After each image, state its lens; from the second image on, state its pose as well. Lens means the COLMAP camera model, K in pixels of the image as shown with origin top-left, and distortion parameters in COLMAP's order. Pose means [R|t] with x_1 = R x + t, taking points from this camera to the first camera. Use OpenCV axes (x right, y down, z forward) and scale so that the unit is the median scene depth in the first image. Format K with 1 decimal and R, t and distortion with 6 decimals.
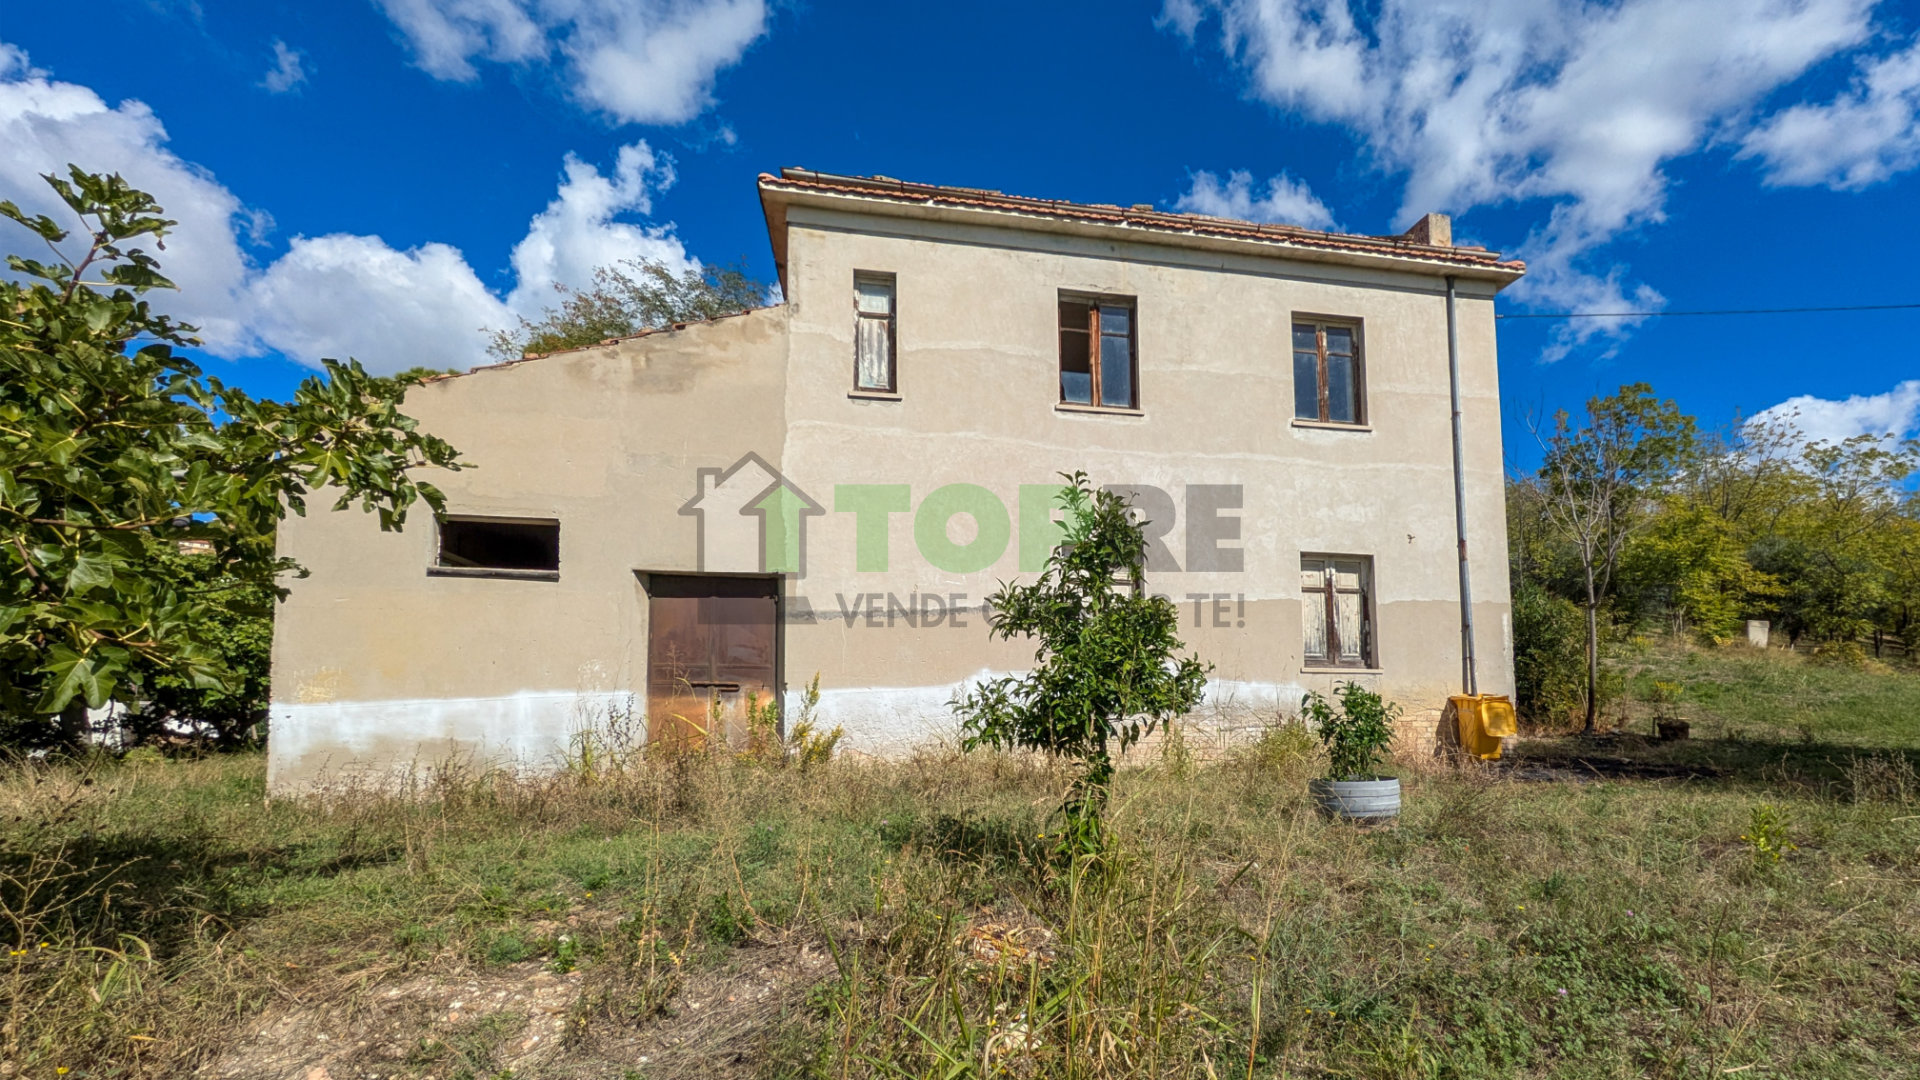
lens RADIAL K [[826.2, 0, 962.8], [0, 826.2, 609.3], [0, 0, 1]] dist [0.000249, -0.000080]
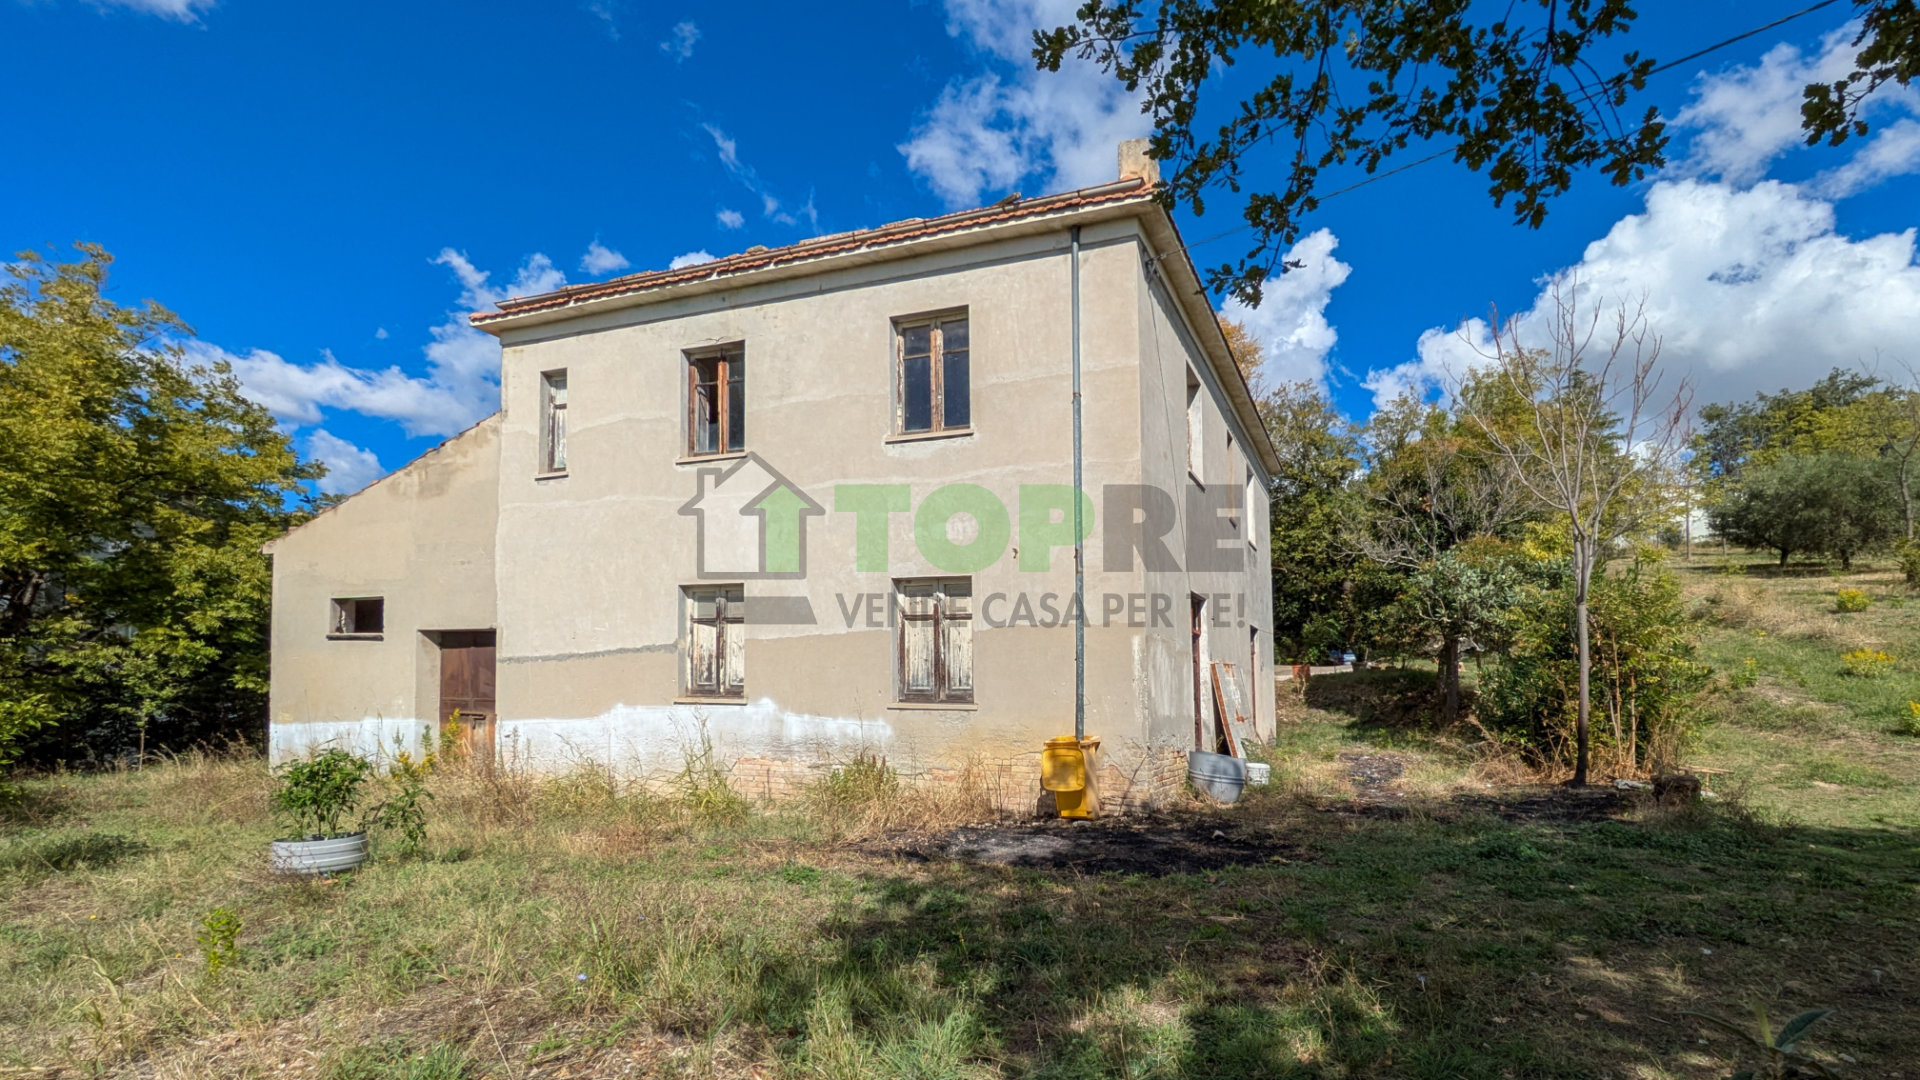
lens RADIAL K [[780.8, 0, 960.7], [0, 780.8, 628.4], [0, 0, 1]] dist [-0.001087, -0.000084]
pose [[0.876220, -0.035150, -0.480628, 0.911745], [0.050501, 0.998543, 0.019040, -0.026749], [0.479258, -0.040955, 0.876718, 0.267989]]
